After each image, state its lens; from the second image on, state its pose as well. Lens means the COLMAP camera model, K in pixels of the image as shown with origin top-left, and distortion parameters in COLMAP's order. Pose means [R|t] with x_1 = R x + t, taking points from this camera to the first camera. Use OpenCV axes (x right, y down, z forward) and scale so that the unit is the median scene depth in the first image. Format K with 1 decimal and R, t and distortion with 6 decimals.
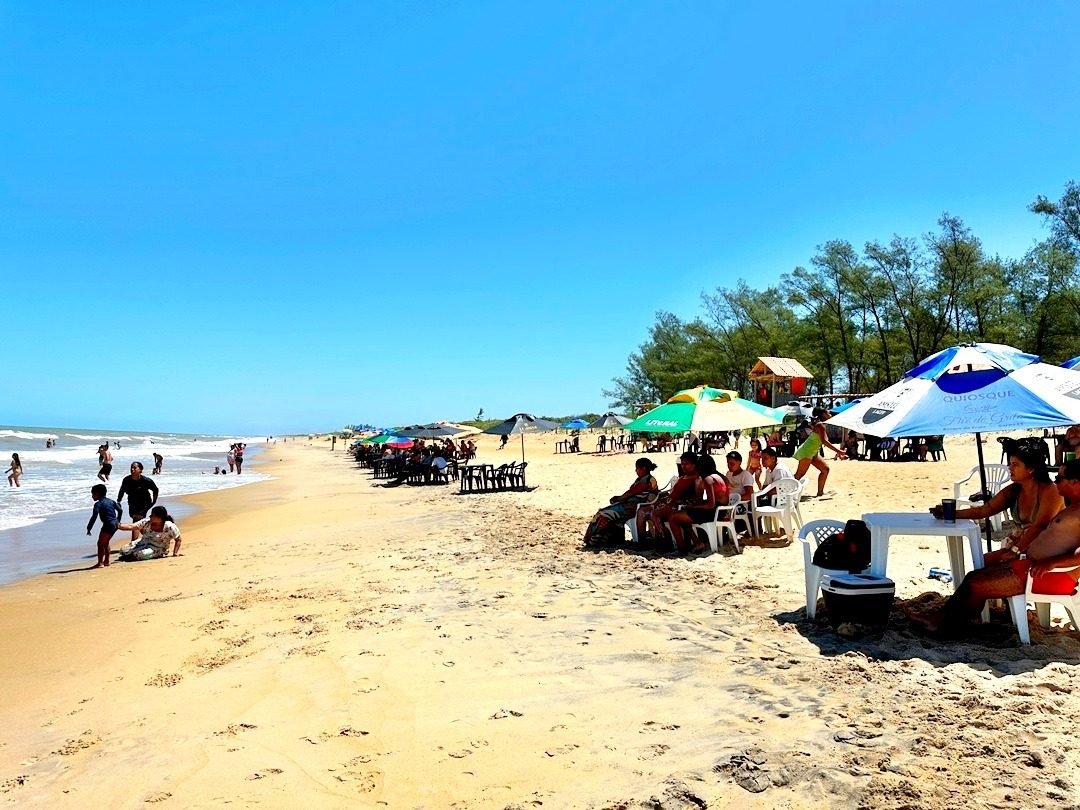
lens RADIAL K [[822.4, 0, 519.3], [0, 822.4, 406.0], [0, 0, 1]] dist [0.003195, 0.001252]
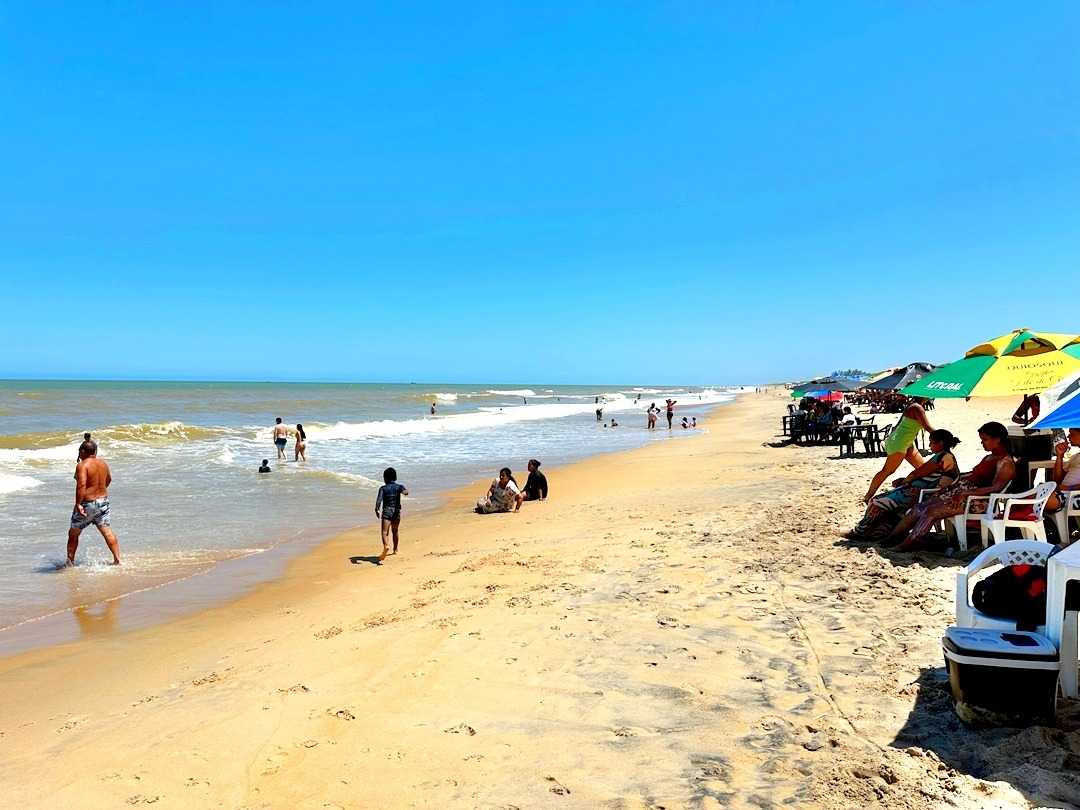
lens RADIAL K [[822.4, 0, 519.3], [0, 822.4, 406.0], [0, 0, 1]] dist [0.003195, 0.001252]
pose [[0.816448, -0.009557, -0.577340, 0.300323], [0.047572, 0.997577, 0.050760, -0.018045], [0.575456, -0.068908, 0.814925, 0.158387]]
